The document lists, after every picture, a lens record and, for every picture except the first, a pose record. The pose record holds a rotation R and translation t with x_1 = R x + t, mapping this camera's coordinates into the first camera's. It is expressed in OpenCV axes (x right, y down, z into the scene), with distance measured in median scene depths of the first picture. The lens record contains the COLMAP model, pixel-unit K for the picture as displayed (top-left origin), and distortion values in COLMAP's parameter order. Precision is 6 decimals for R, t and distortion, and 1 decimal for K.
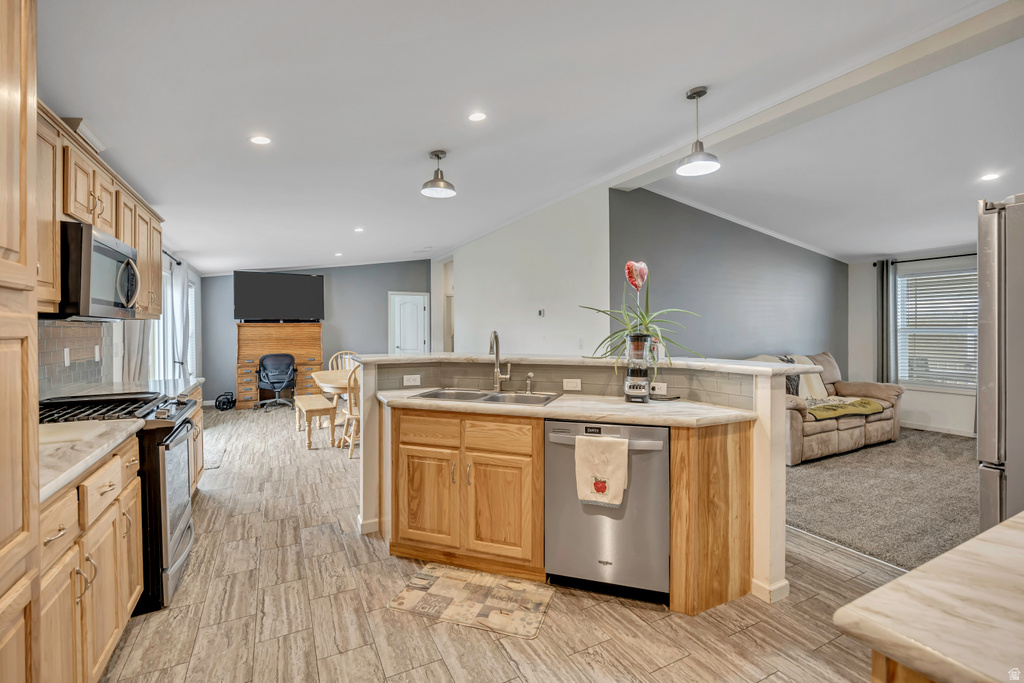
lens RADIAL K [[461.4, 0, 515.0], [0, 461.4, 332.6], [0, 0, 1]] dist [-0.006638, -0.001125]
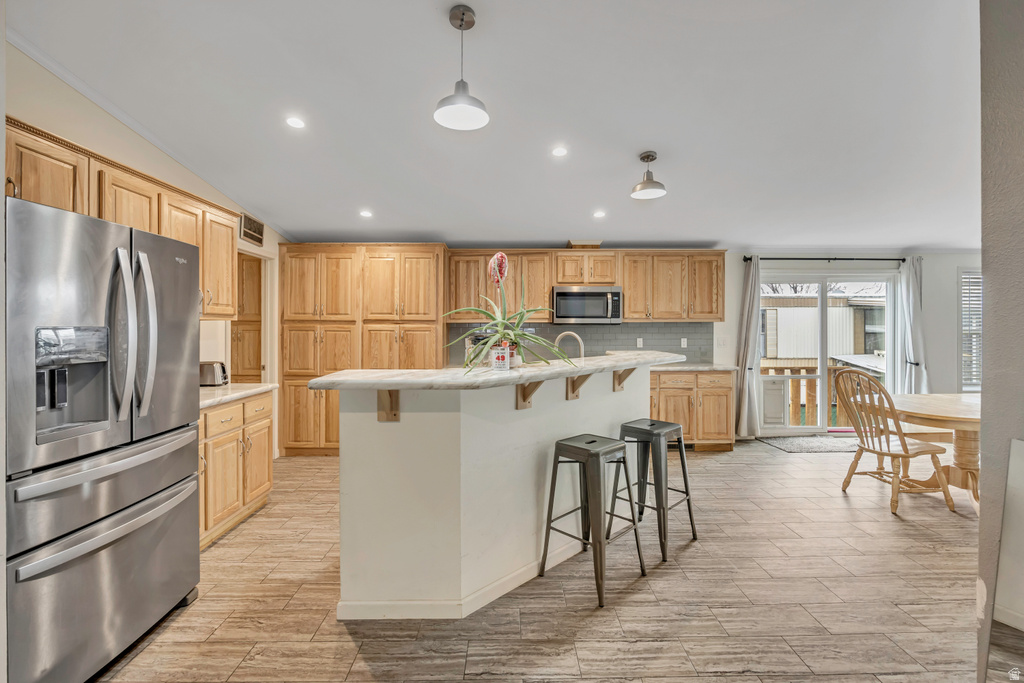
lens RADIAL K [[461.4, 0, 517.3], [0, 461.4, 330.1], [0, 0, 1]] dist [-0.006638, -0.001125]
pose [[-0.445797, 0.007792, -0.895100, 1.079683], [-0.005115, 0.999924, 0.011252, -0.020365], [0.895119, 0.009595, -0.445723, 1.526064]]
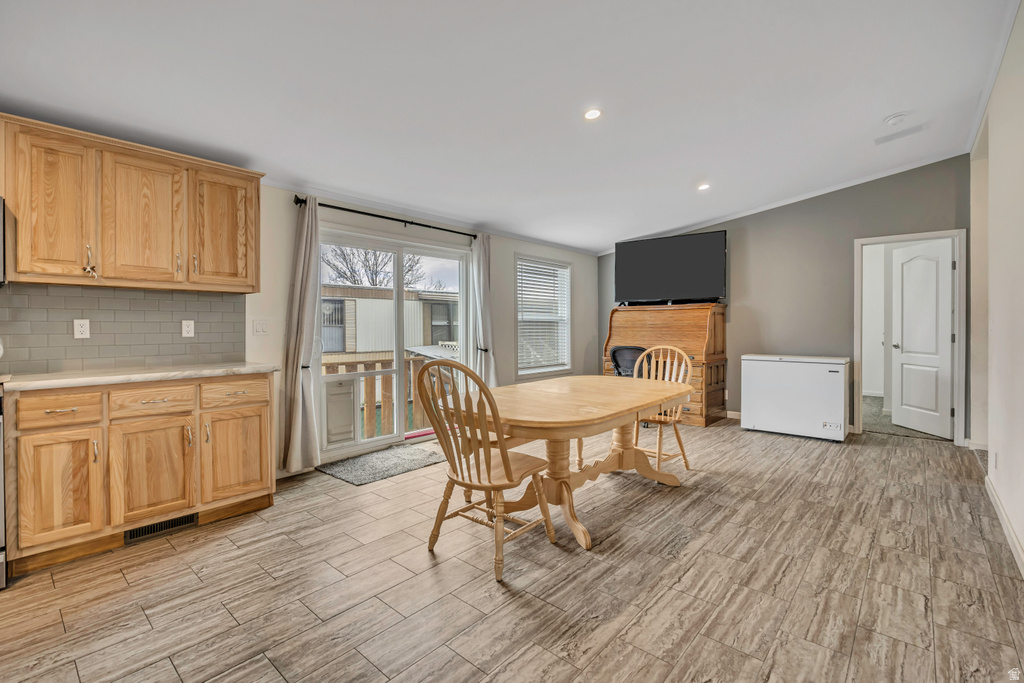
lens RADIAL K [[461.4, 0, 510.1], [0, 461.4, 332.0], [0, 0, 1]] dist [-0.006638, -0.001125]
pose [[0.356125, 0.015079, -0.934316, 0.264472], [-0.007884, 0.999883, 0.013132, 0.043810], [0.934405, 0.002689, 0.356203, 1.622493]]
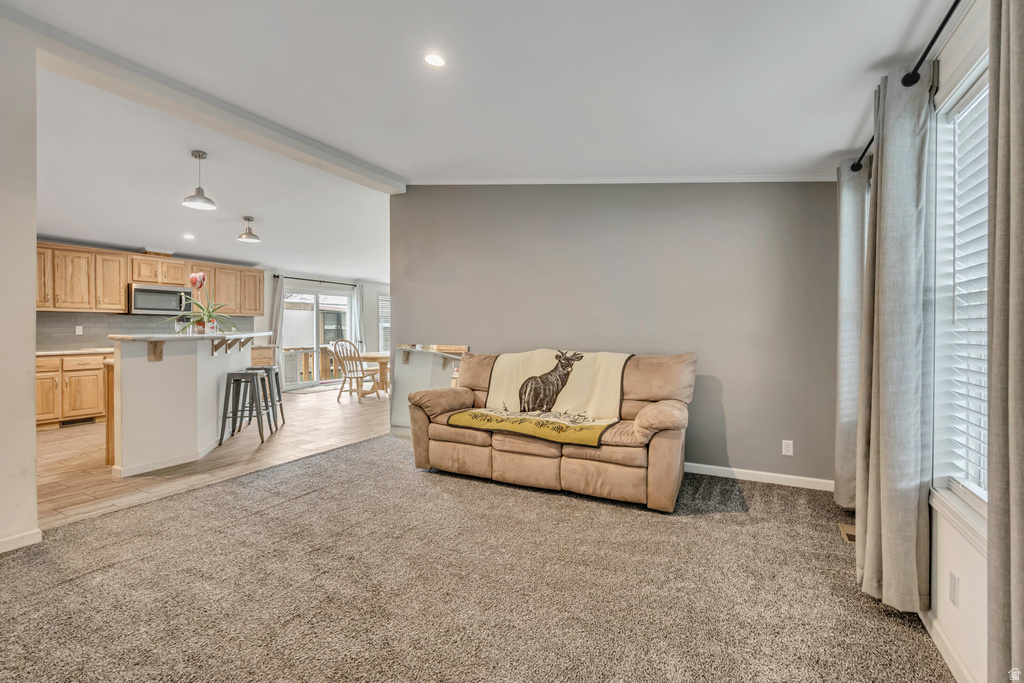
lens RADIAL K [[461.4, 0, 514.4], [0, 461.4, 333.6], [0, 0, 1]] dist [-0.006638, -0.001125]
pose [[0.568289, 0.010385, -0.822763, 2.341936], [-0.010423, 0.999931, 0.005422, 0.041536], [0.822763, 0.005495, 0.568358, 1.072888]]
